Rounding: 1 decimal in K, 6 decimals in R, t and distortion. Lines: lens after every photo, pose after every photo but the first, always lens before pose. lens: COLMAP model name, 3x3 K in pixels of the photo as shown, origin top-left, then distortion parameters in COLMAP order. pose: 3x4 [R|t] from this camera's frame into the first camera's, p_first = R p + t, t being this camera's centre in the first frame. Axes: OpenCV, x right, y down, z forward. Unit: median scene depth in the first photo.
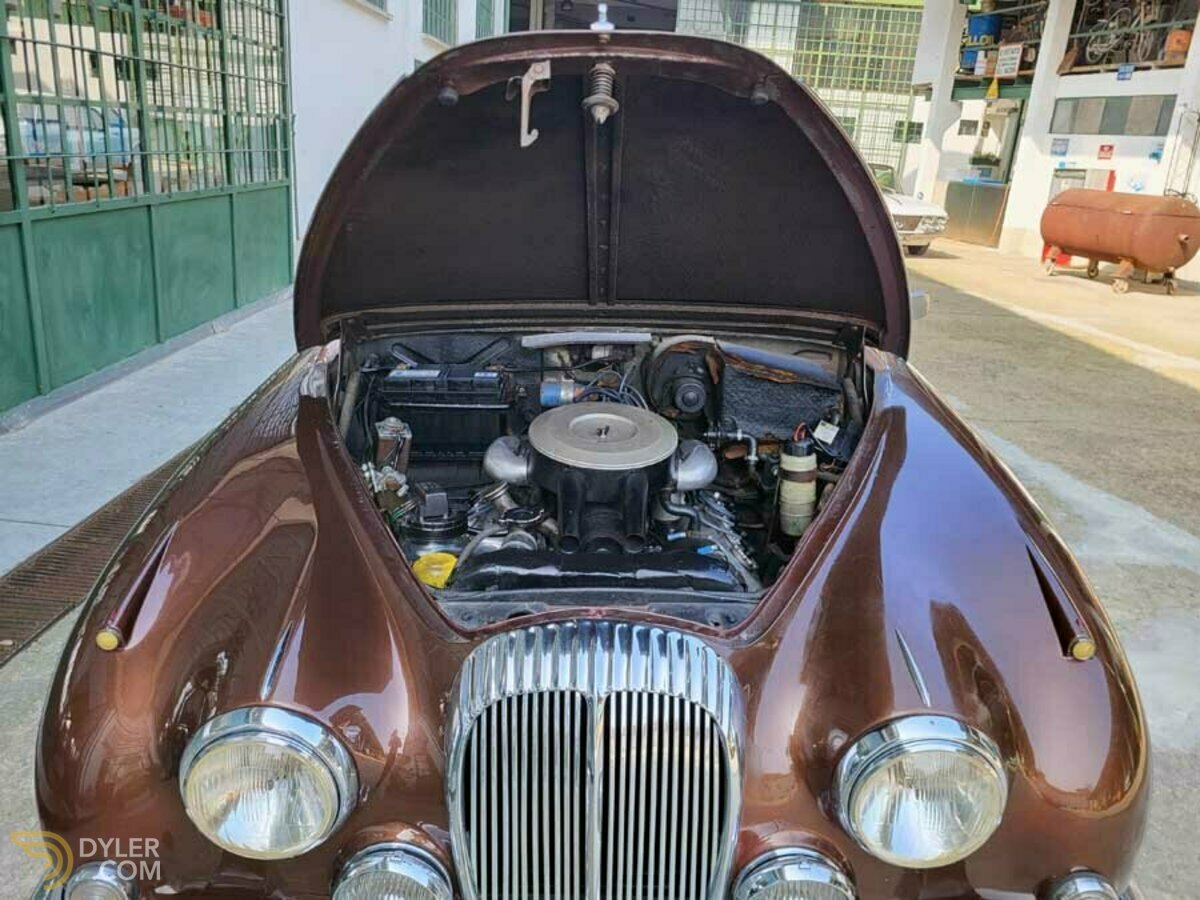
lens RADIAL K [[930.3, 0, 632.7], [0, 930.3, 434.1], [0, 0, 1]] dist [0.050175, -0.034197]
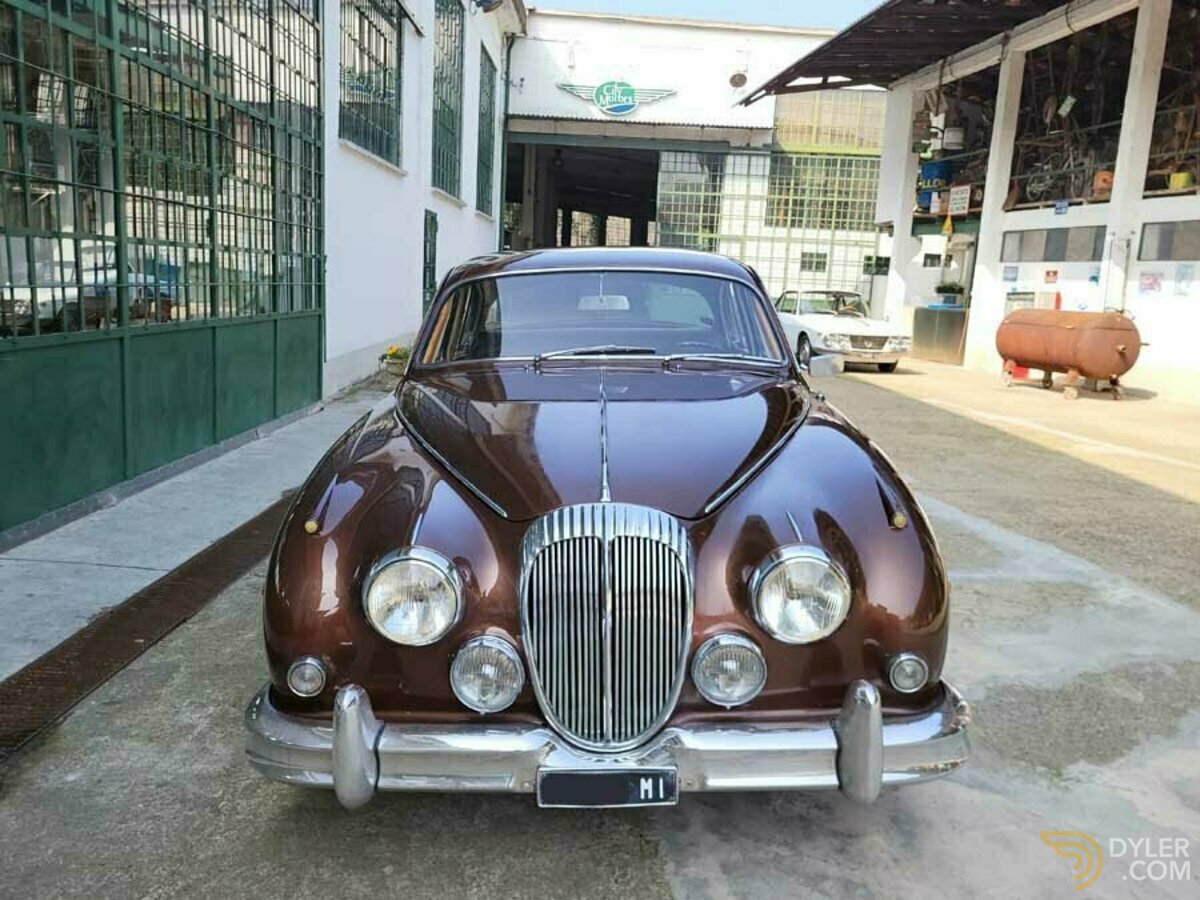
lens RADIAL K [[930.3, 0, 631.5], [0, 930.3, 429.5], [0, 0, 1]] dist [0.050175, -0.034197]
pose [[0.999707, -0.023026, 0.007428, -0.000659], [0.023868, 0.988877, -0.146807, 0.109852], [-0.003965, 0.146941, 0.989137, -0.236434]]
